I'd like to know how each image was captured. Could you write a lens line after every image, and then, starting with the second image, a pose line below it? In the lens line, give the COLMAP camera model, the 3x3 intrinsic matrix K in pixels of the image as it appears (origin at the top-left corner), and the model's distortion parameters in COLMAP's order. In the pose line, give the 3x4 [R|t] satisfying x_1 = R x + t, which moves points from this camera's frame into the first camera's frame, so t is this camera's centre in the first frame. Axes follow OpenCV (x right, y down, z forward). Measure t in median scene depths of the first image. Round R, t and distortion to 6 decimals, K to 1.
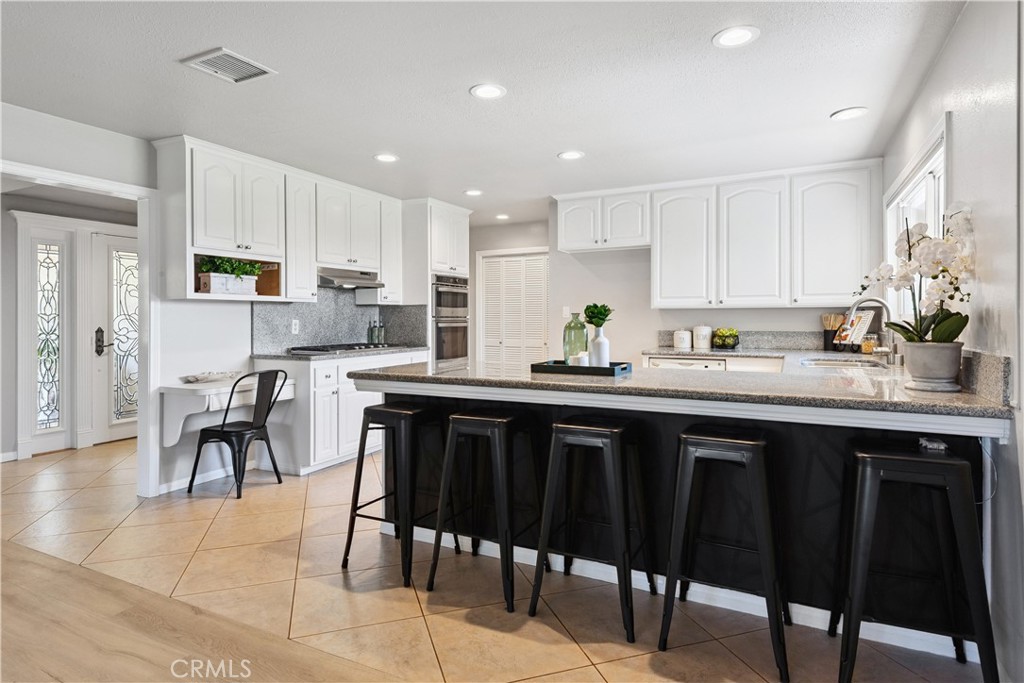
lens RADIAL K [[555.8, 0, 510.0], [0, 555.8, 314.8], [0, 0, 1]] dist [0.023890, -0.010100]
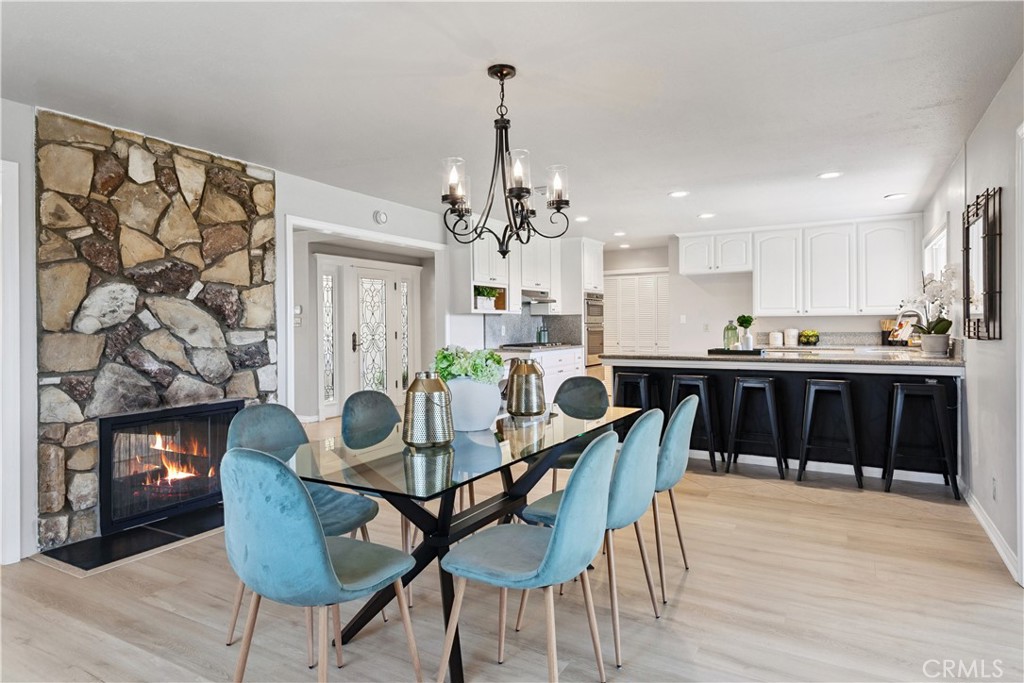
lens RADIAL K [[585.8, 0, 515.1], [0, 585.8, 320.6], [0, 0, 1]] dist [0.031828, -0.007708]
pose [[0.998718, -0.006101, -0.050252, -0.282515], [0.006052, 0.999981, -0.001123, -0.003068], [0.050258, 0.000817, 0.998736, -0.528605]]
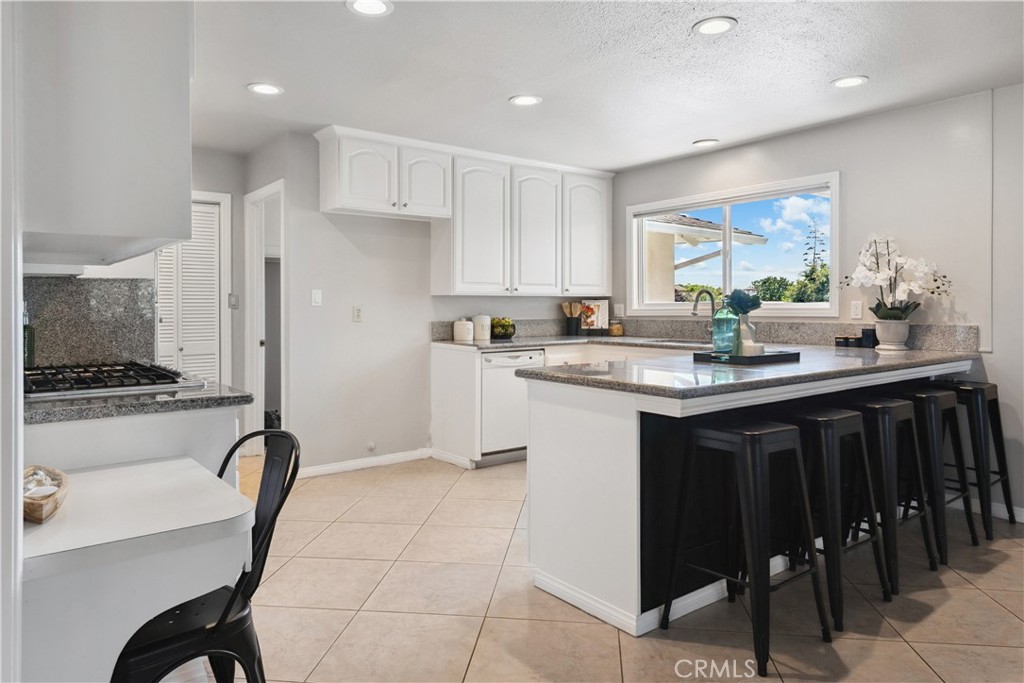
lens RADIAL K [[666.1, 0, 514.6], [0, 666.1, 292.9], [0, 0, 1]] dist [-0.005923, -0.005575]
pose [[0.439459, 0.018483, 0.898073, -0.637391], [-0.002368, 0.999809, -0.019418, 0.004920], [-0.898260, 0.006407, 0.439419, 0.507253]]
